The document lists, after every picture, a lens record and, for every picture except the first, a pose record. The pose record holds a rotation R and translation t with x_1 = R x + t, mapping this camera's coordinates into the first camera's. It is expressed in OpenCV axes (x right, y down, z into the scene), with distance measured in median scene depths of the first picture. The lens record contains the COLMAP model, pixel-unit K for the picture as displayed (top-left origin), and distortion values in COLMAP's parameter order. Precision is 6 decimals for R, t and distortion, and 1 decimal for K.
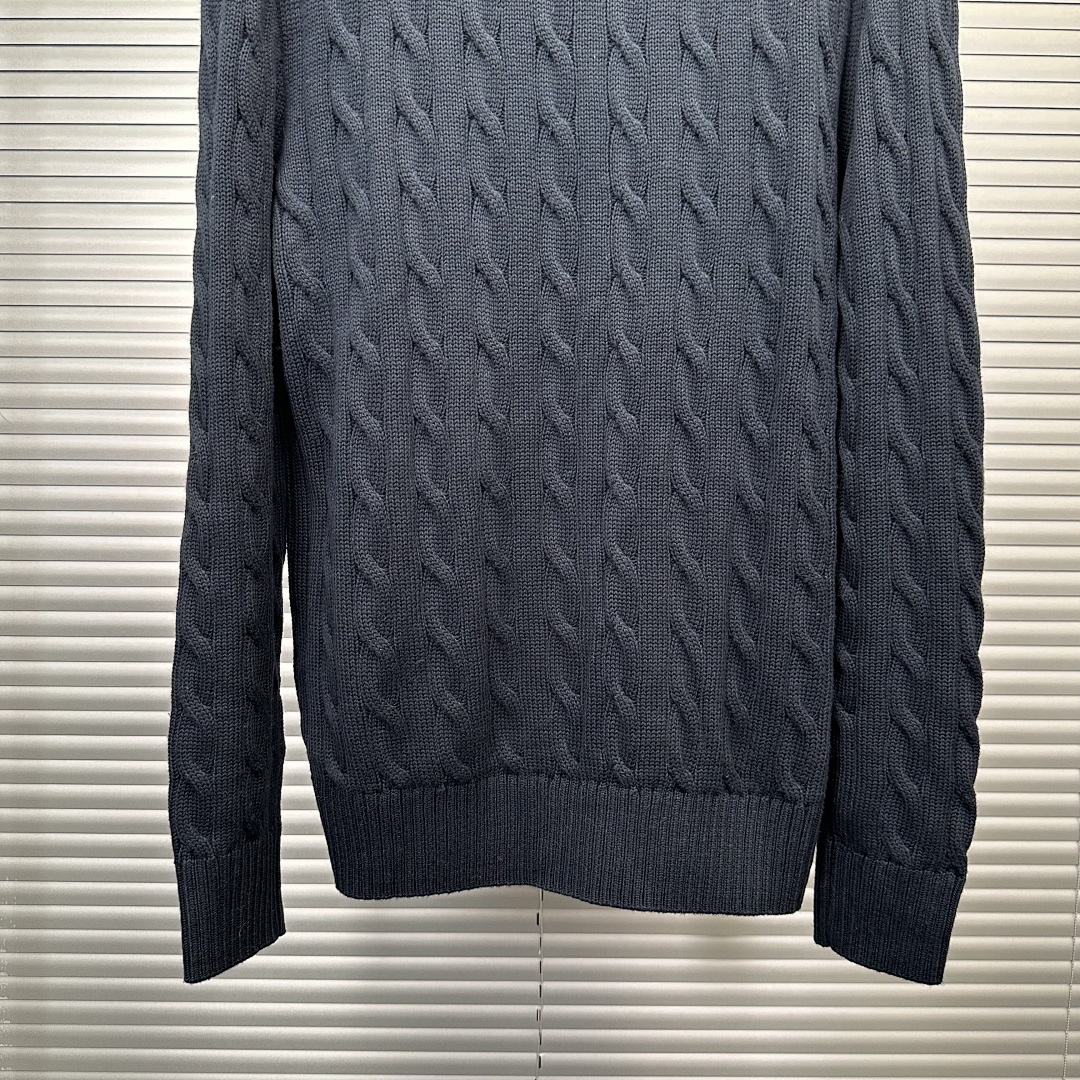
lens RADIAL K [[994.6, 0, 543.1], [0, 994.6, 558.3], [0, 0, 1]] dist [0.163034, -0.346770]
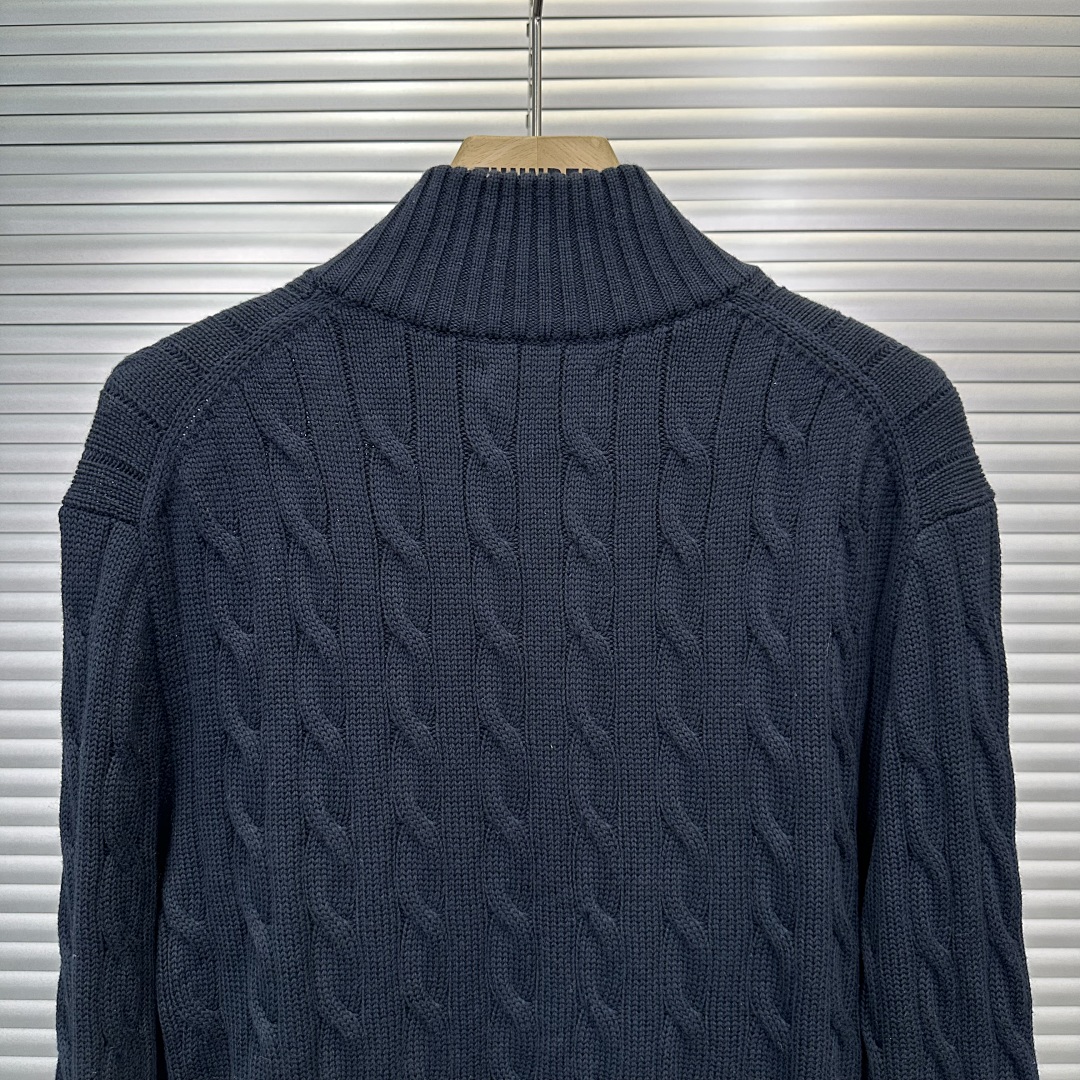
lens RADIAL K [[943.9, 0, 555.1], [0, 943.9, 539.2], [0, 0, 1]] dist [0.148812, -0.302480]
pose [[0.999865, -0.012241, -0.010921, 0.062420], [0.011825, 0.999229, -0.037434, -0.616365], [0.011371, 0.037300, 0.999239, 0.227345]]
